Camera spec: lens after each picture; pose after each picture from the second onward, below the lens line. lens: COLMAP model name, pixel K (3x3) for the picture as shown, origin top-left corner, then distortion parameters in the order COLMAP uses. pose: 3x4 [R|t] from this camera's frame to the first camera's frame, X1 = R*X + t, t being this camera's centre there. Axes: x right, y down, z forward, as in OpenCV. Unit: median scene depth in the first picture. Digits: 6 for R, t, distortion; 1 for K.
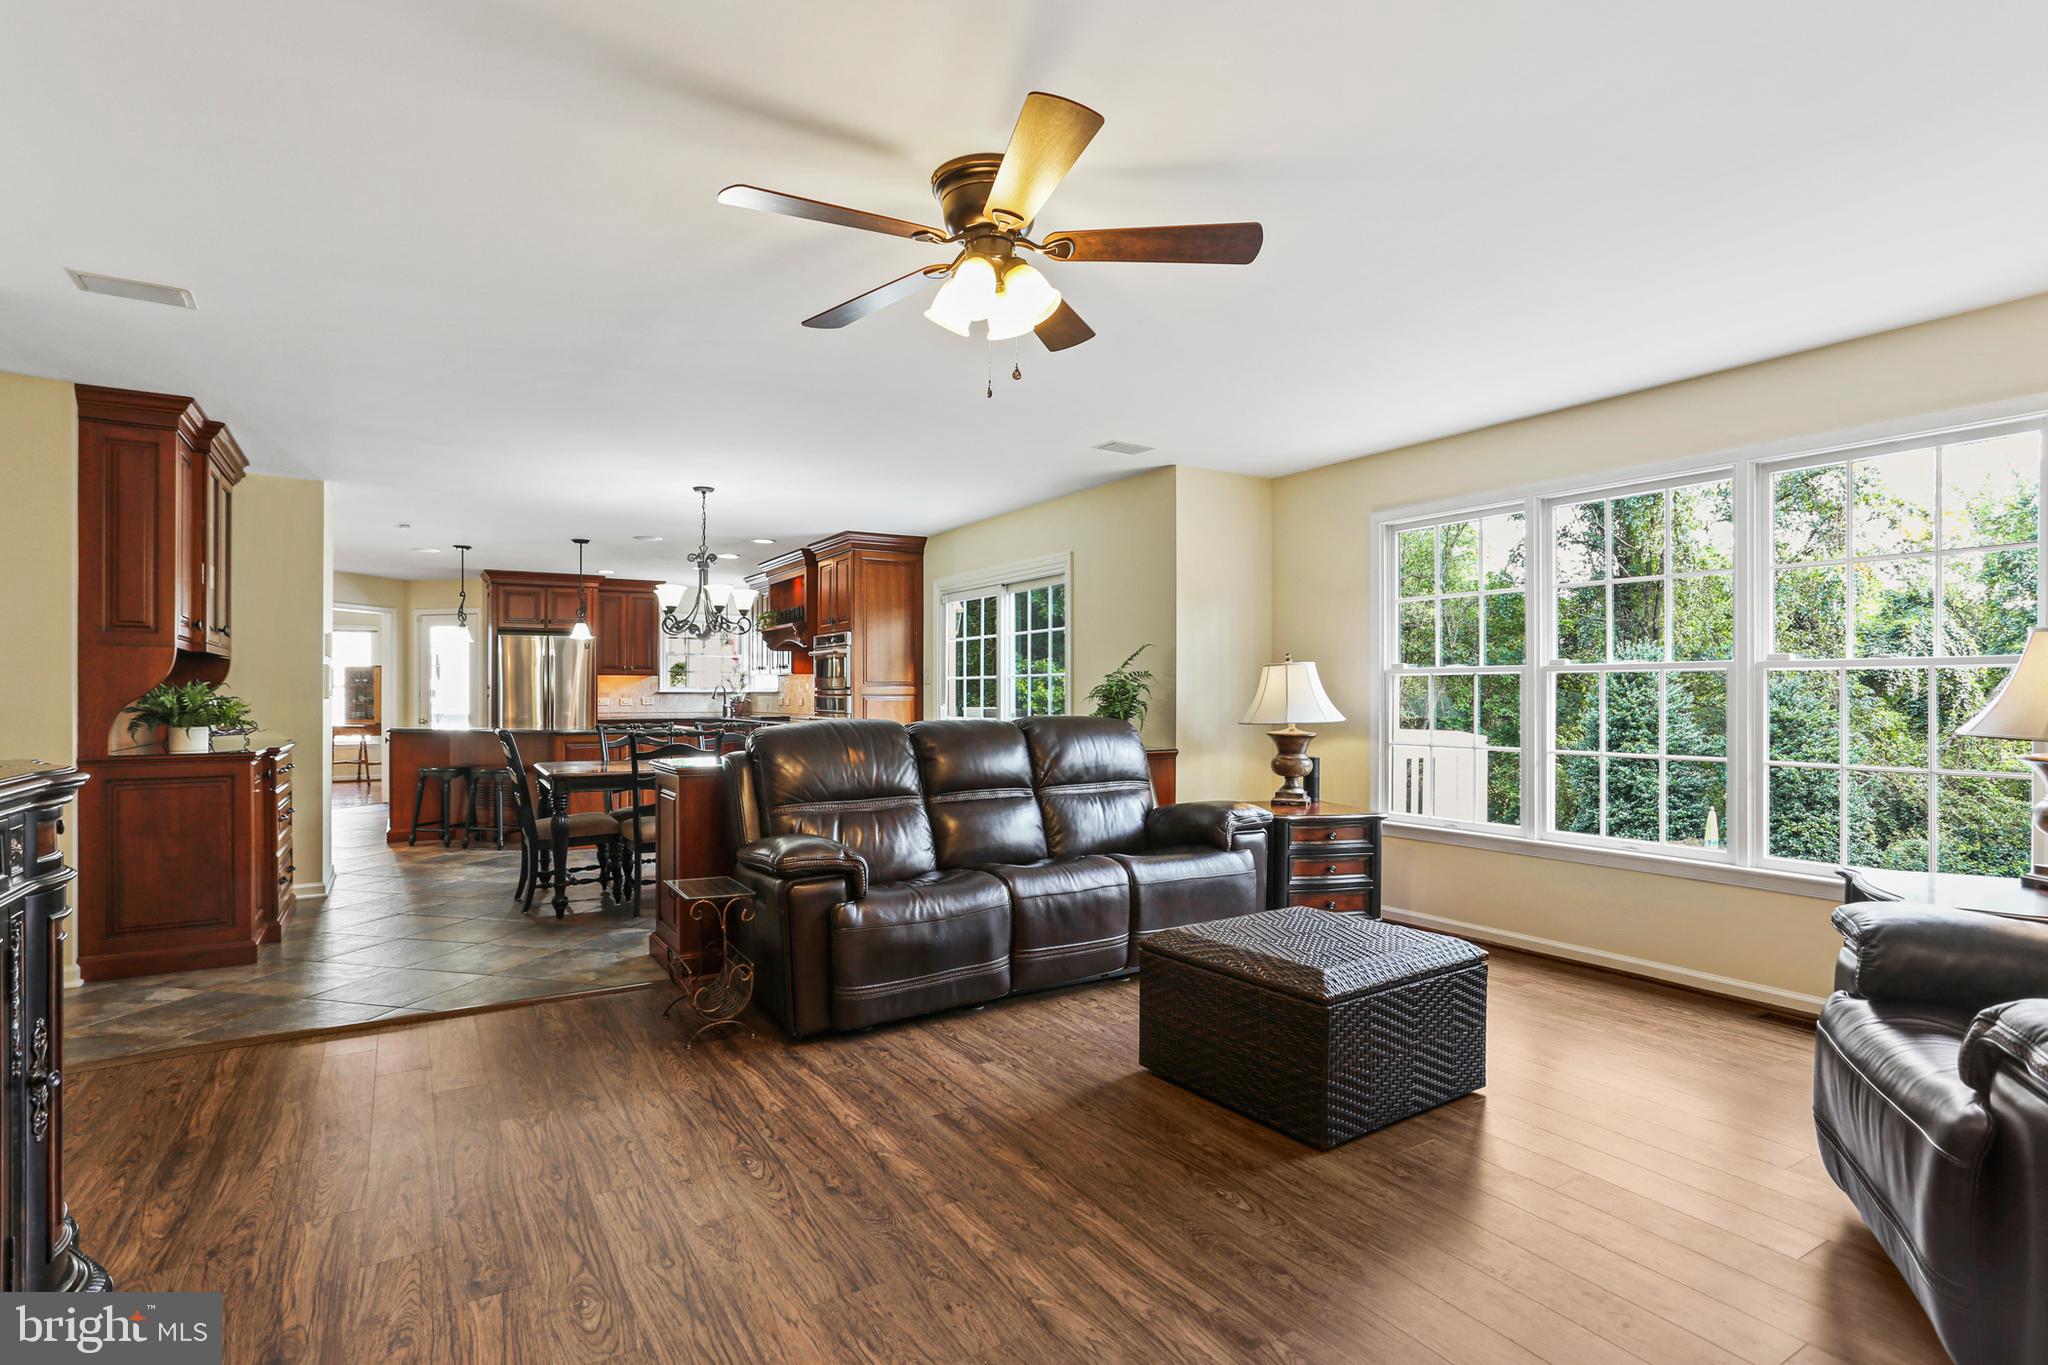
lens RADIAL K [[996.0, 0, 1016.4], [0, 996.0, 688.9], [0, 0, 1]] dist [-0.014956, 0.010357]
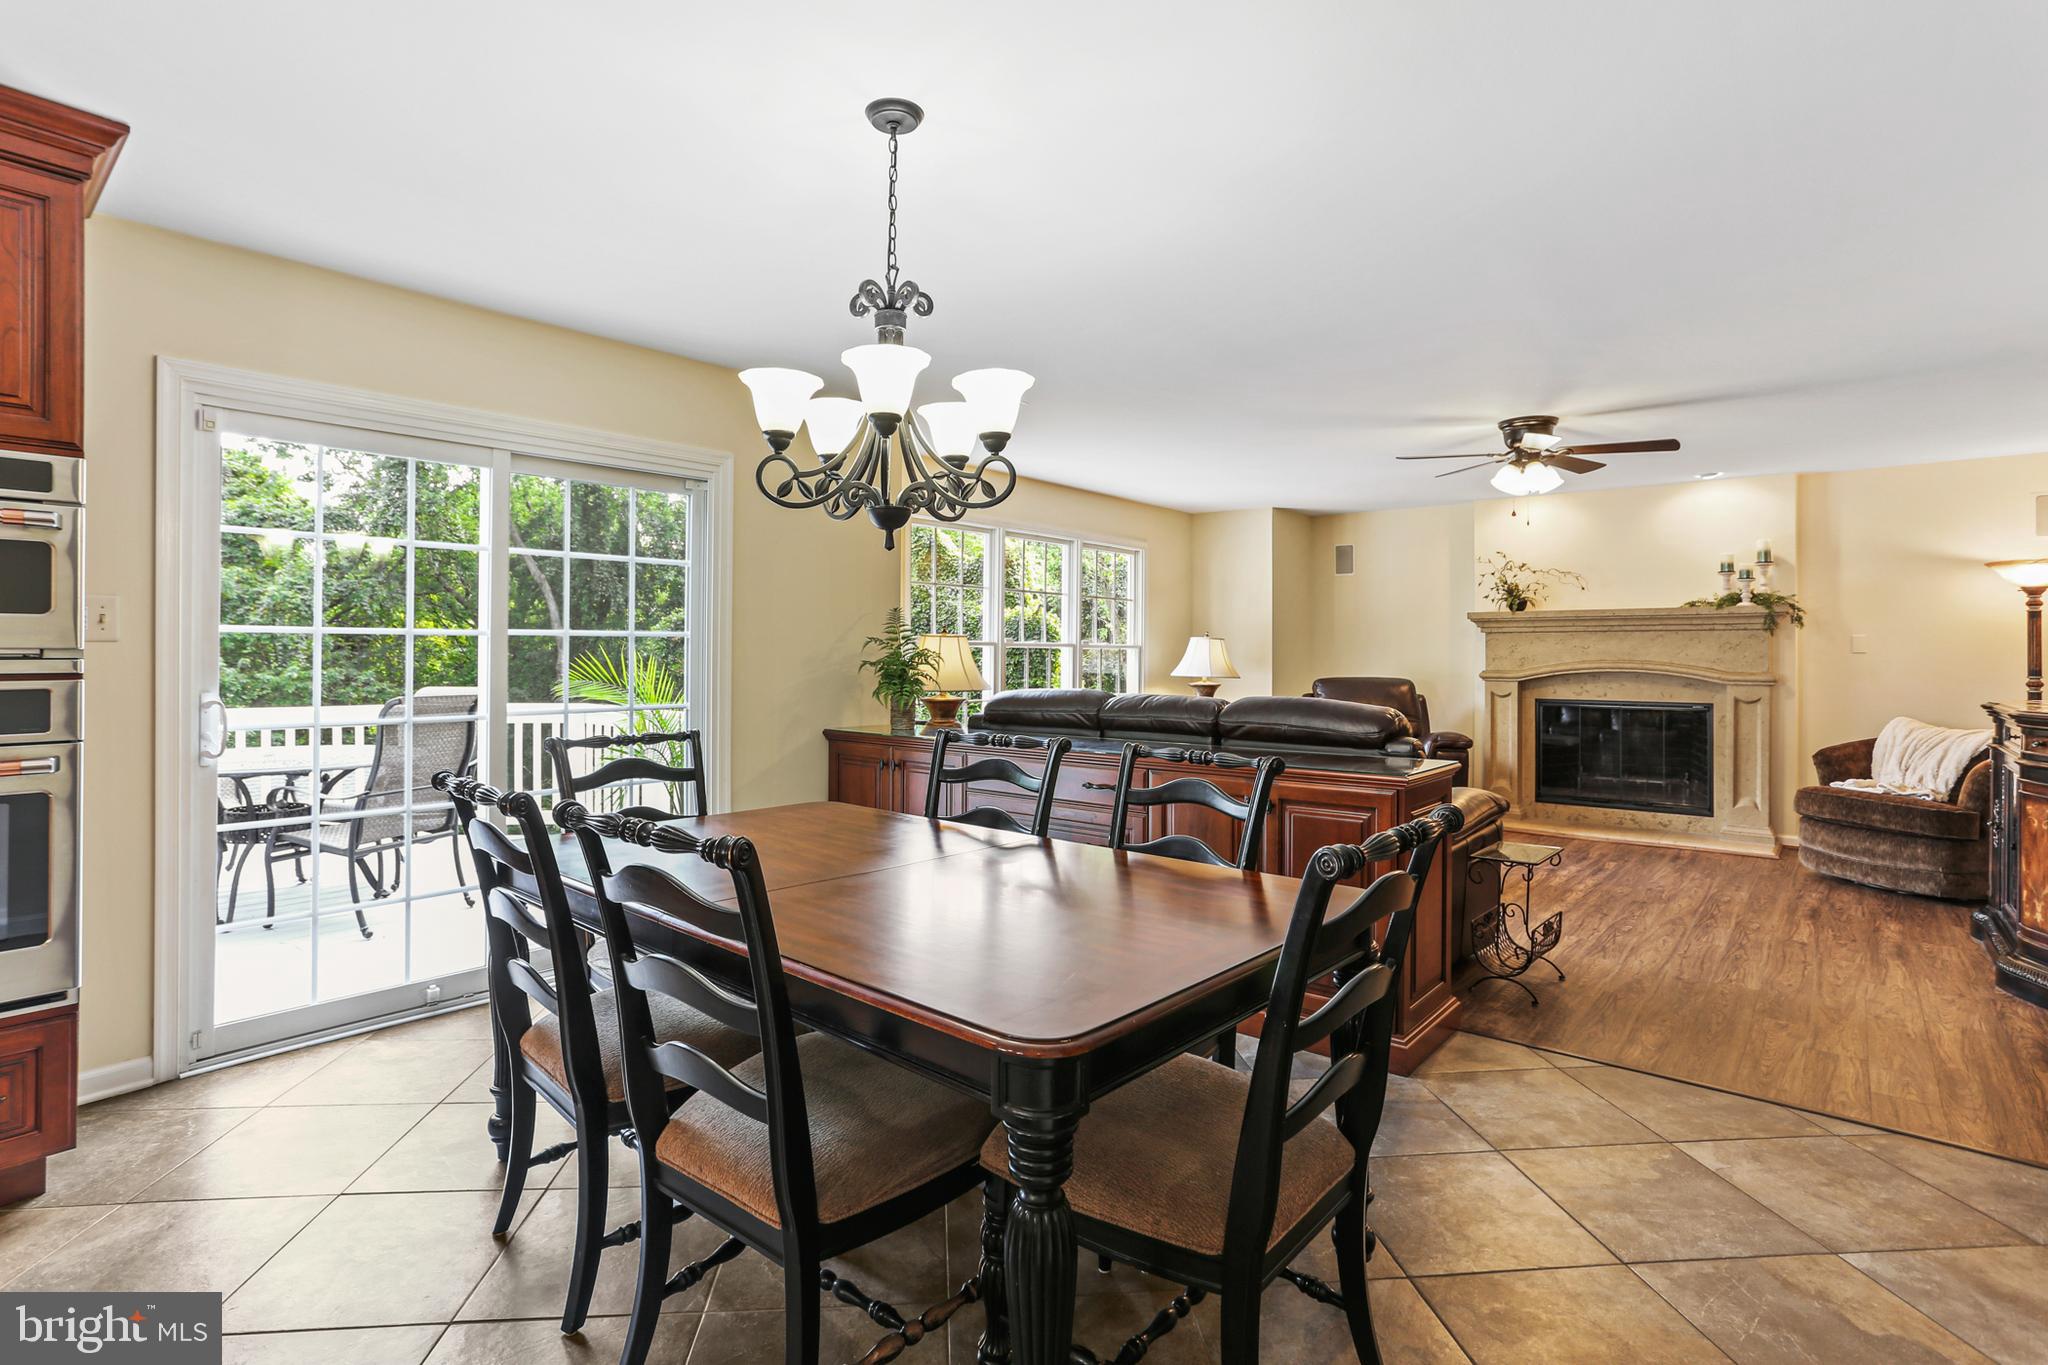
lens RADIAL K [[996.0, 0, 1015.1], [0, 996.0, 667.1], [0, 0, 1]] dist [-0.014956, 0.010357]
pose [[-0.313154, -0.010617, 0.949643, -1.575334], [-0.013304, 0.999888, 0.006791, 0.012102], [-0.949609, -0.010507, -0.313261, 2.309442]]
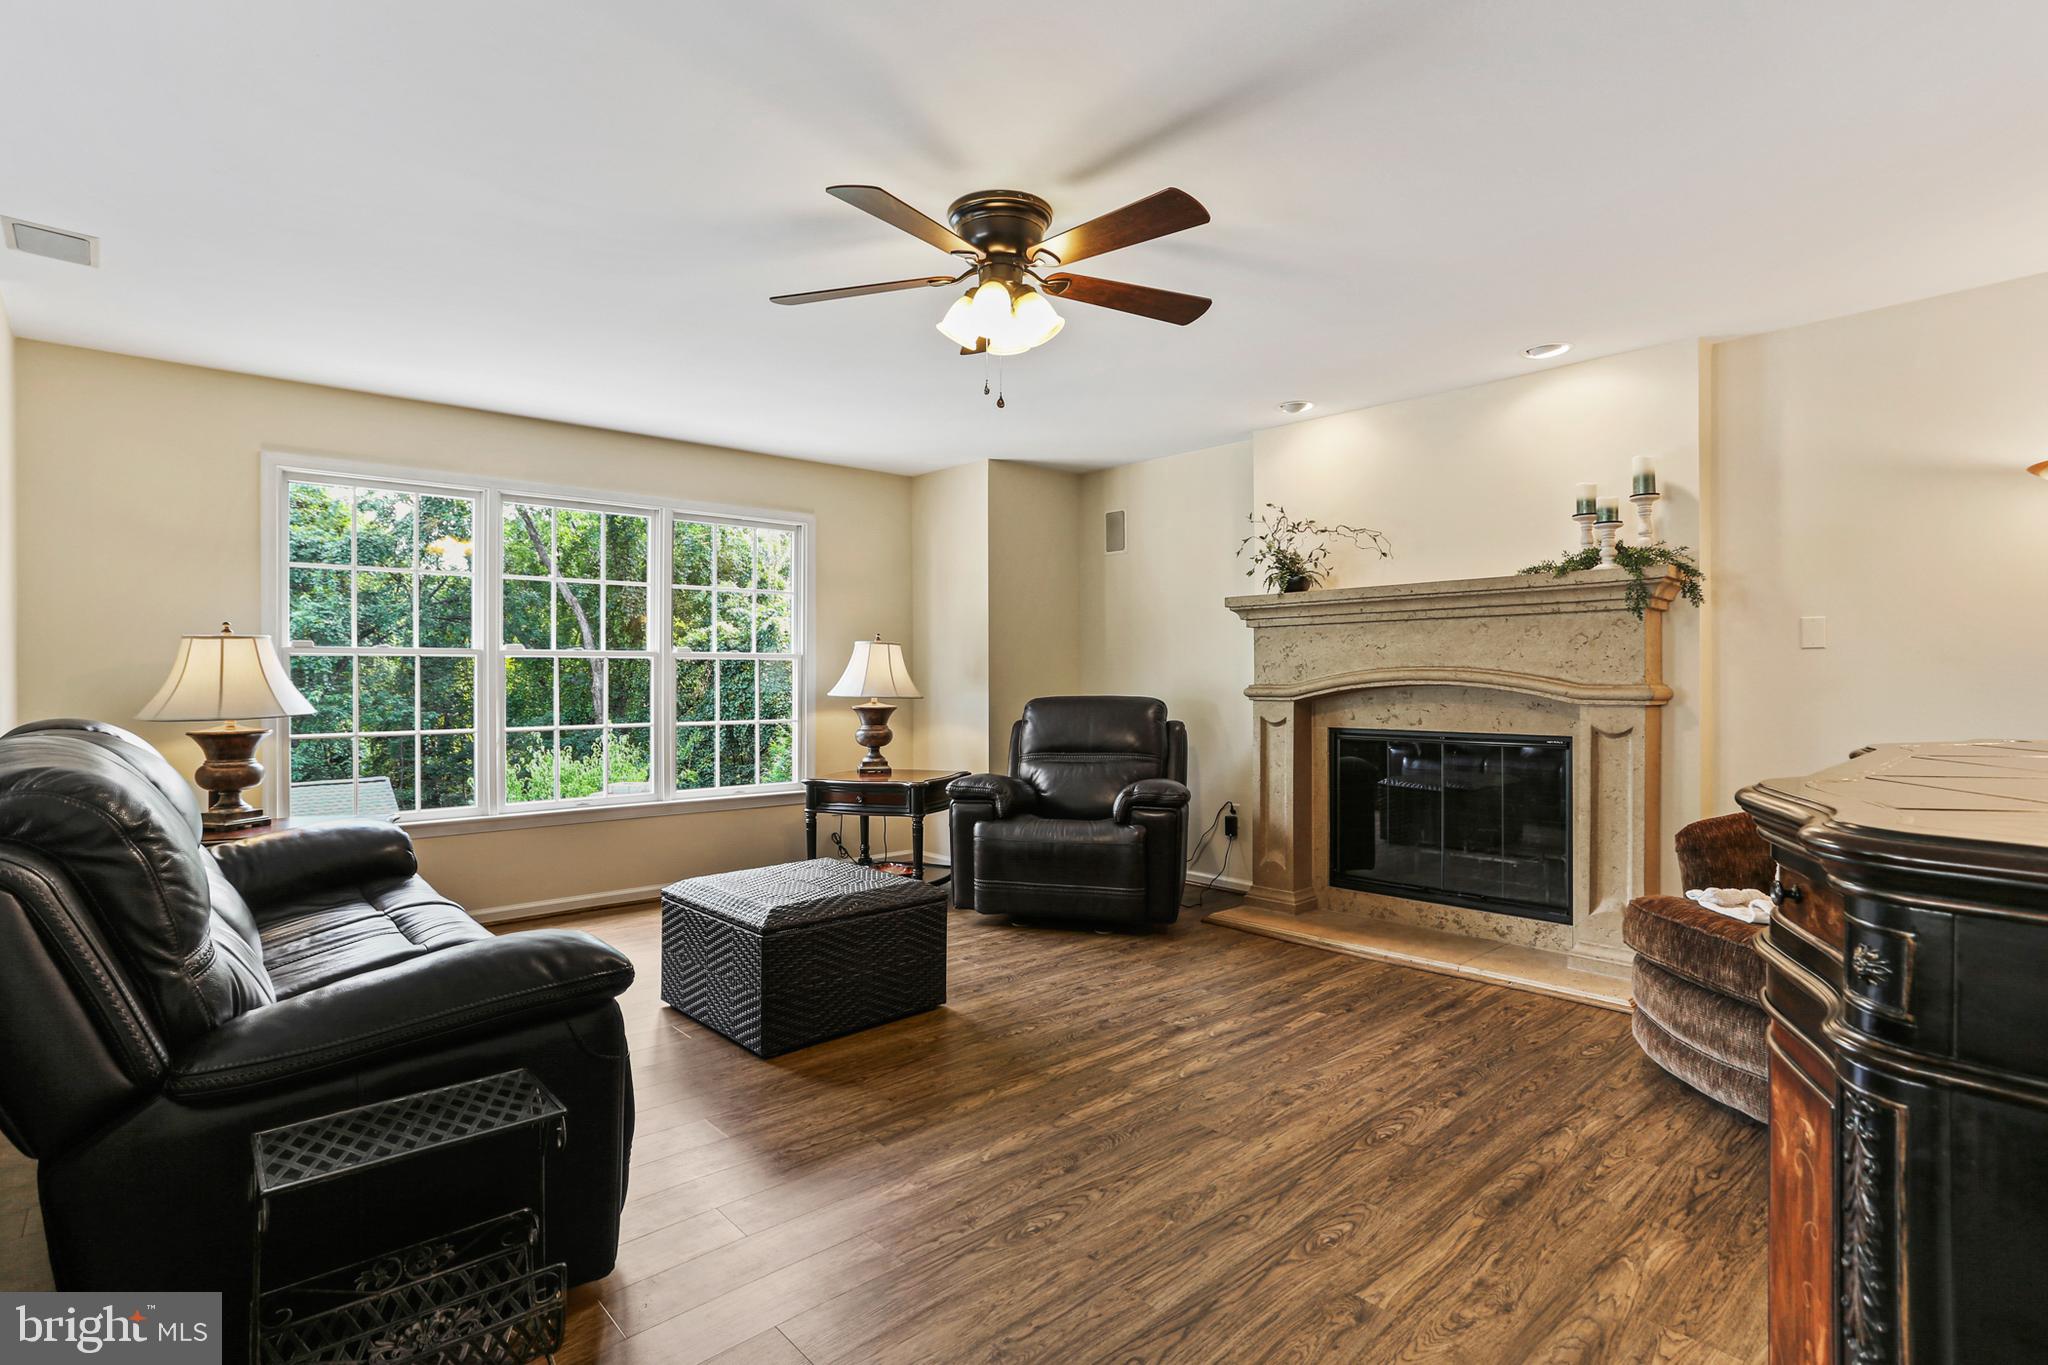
lens RADIAL K [[996.0, 0, 1022.1], [0, 996.0, 690.7], [0, 0, 1]] dist [-0.014956, 0.010357]
pose [[-0.170185, -0.012817, 0.985329, -1.215635], [-0.004202, 0.999916, 0.012281, 0.013153], [-0.985403, -0.002050, -0.170224, 1.285370]]
